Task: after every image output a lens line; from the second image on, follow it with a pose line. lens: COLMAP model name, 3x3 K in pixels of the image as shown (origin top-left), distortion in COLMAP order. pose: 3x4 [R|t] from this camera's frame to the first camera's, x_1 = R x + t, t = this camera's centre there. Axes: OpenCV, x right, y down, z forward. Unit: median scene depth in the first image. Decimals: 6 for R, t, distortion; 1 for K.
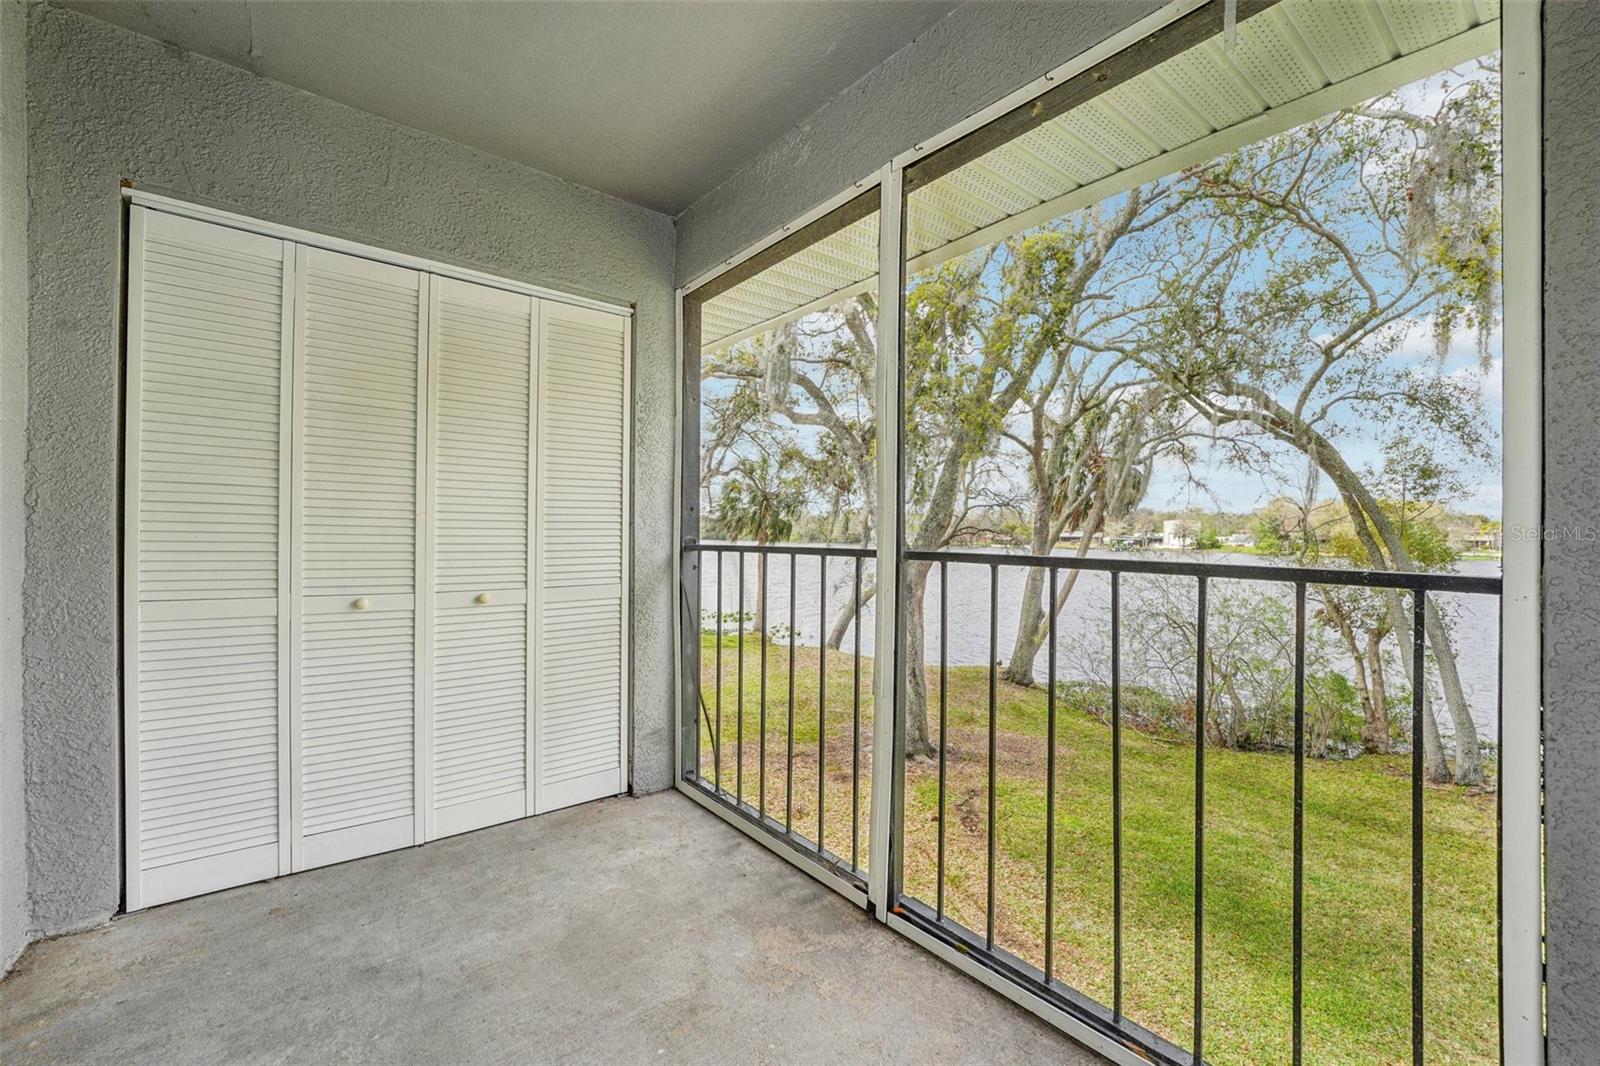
lens RADIAL K [[645.2, 0, 786.4], [0, 645.2, 533.1], [0, 0, 1]] dist [0.000693, 0.000162]
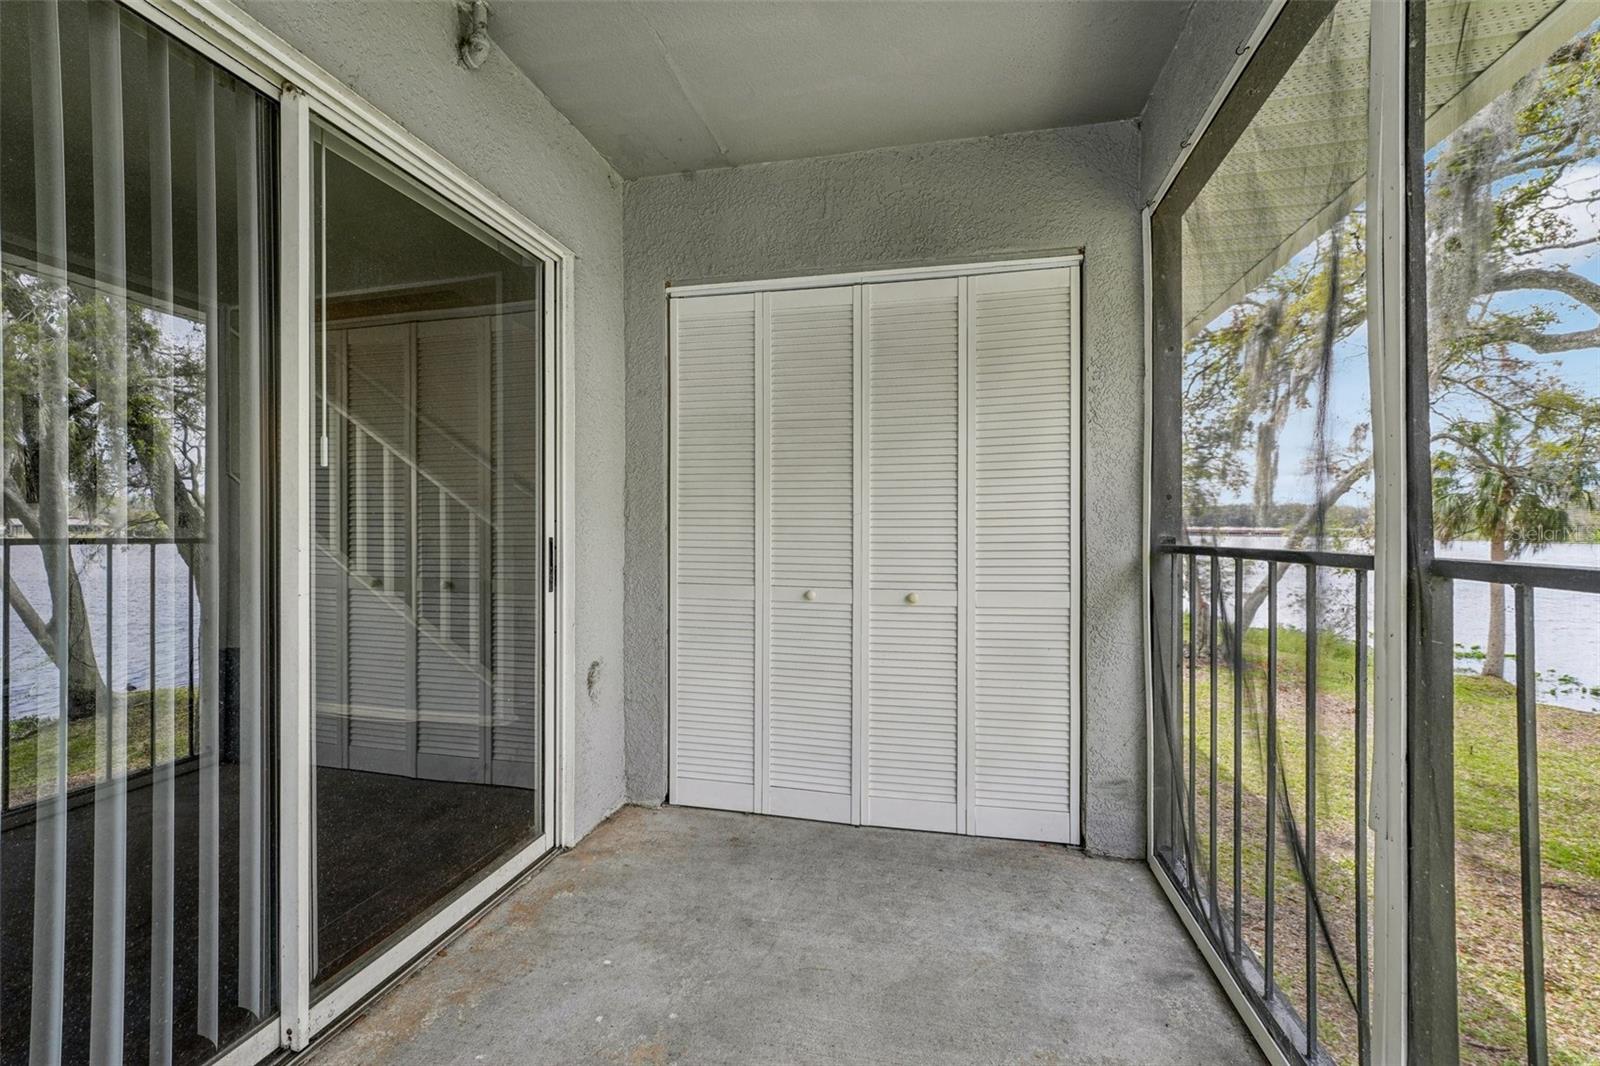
lens RADIAL K [[659.5, 0, 801.8], [0, 659.5, 536.5], [0, 0, 1]] dist [-0.001500, 0.000344]
pose [[0.644733, -0.004307, -0.764396, 0.177016], [0.007900, 0.999968, 0.001029, 0.004501], [0.764367, -0.006702, 0.644747, 0.201604]]
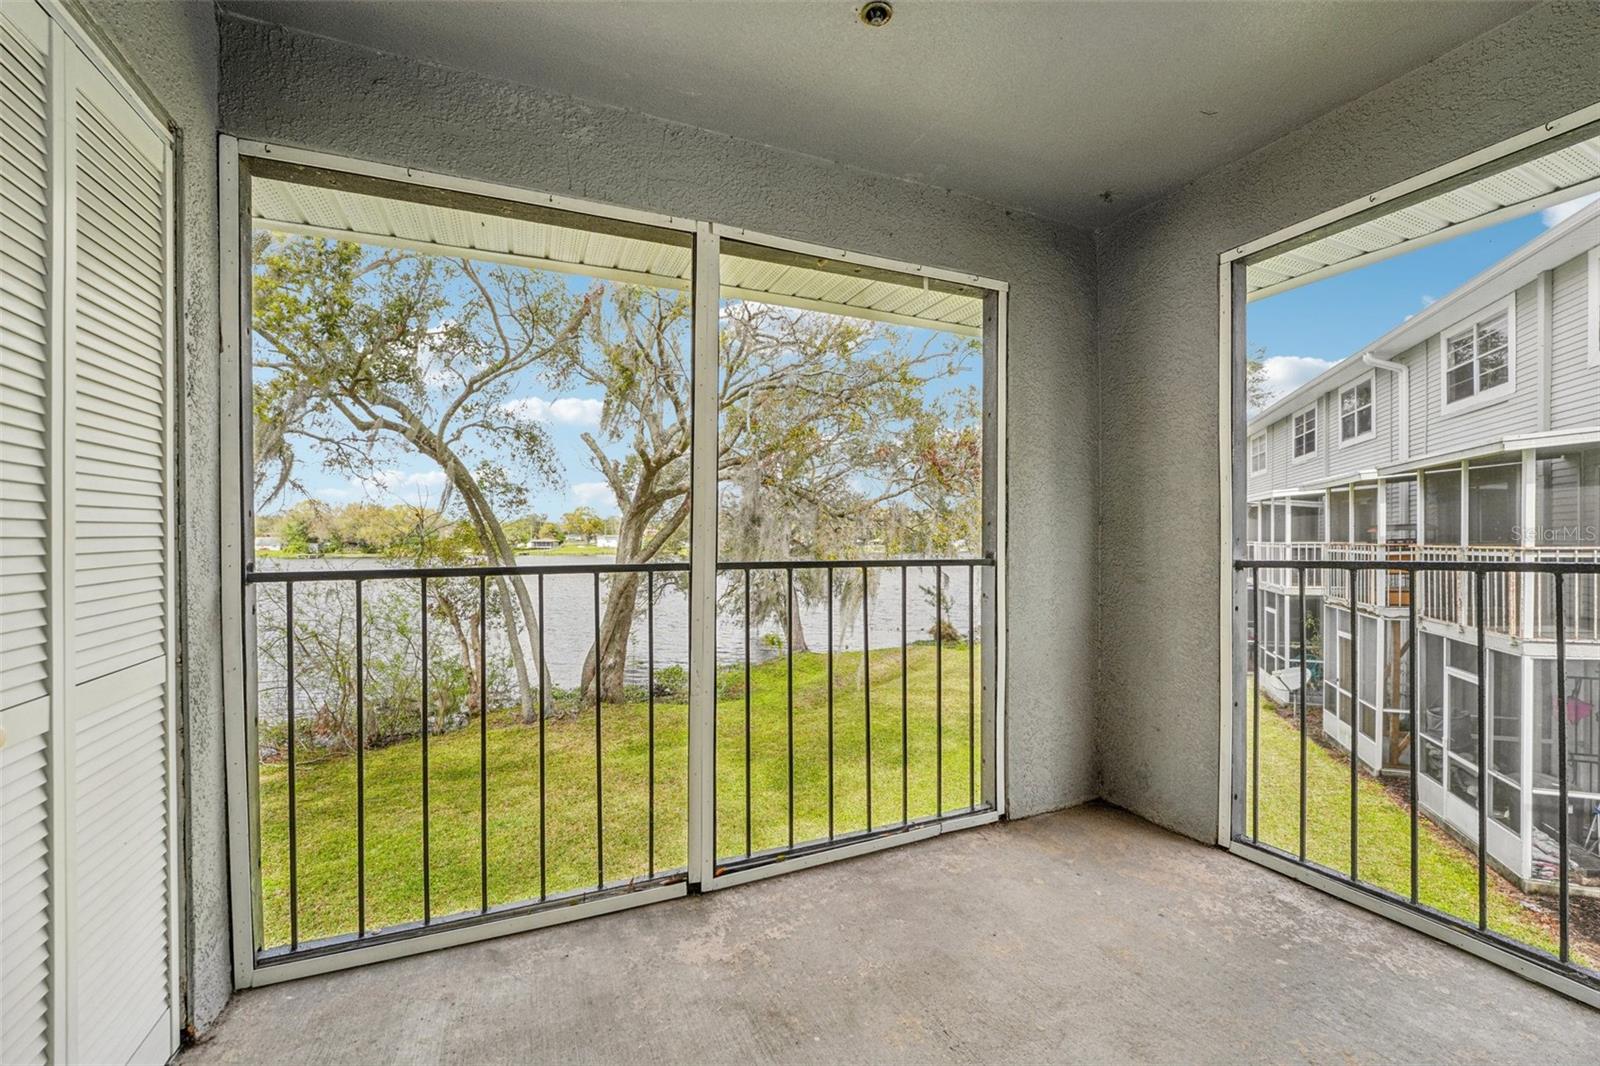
lens RADIAL K [[660.9, 0, 793.6], [0, 660.9, 540.5], [0, 0, 1]] dist [-0.001084, -0.000273]
pose [[0.276776, -0.011989, 0.960860, -0.653068], [0.005495, 0.999926, 0.010894, -0.018414], [-0.960919, 0.002265, 0.276821, 0.379628]]
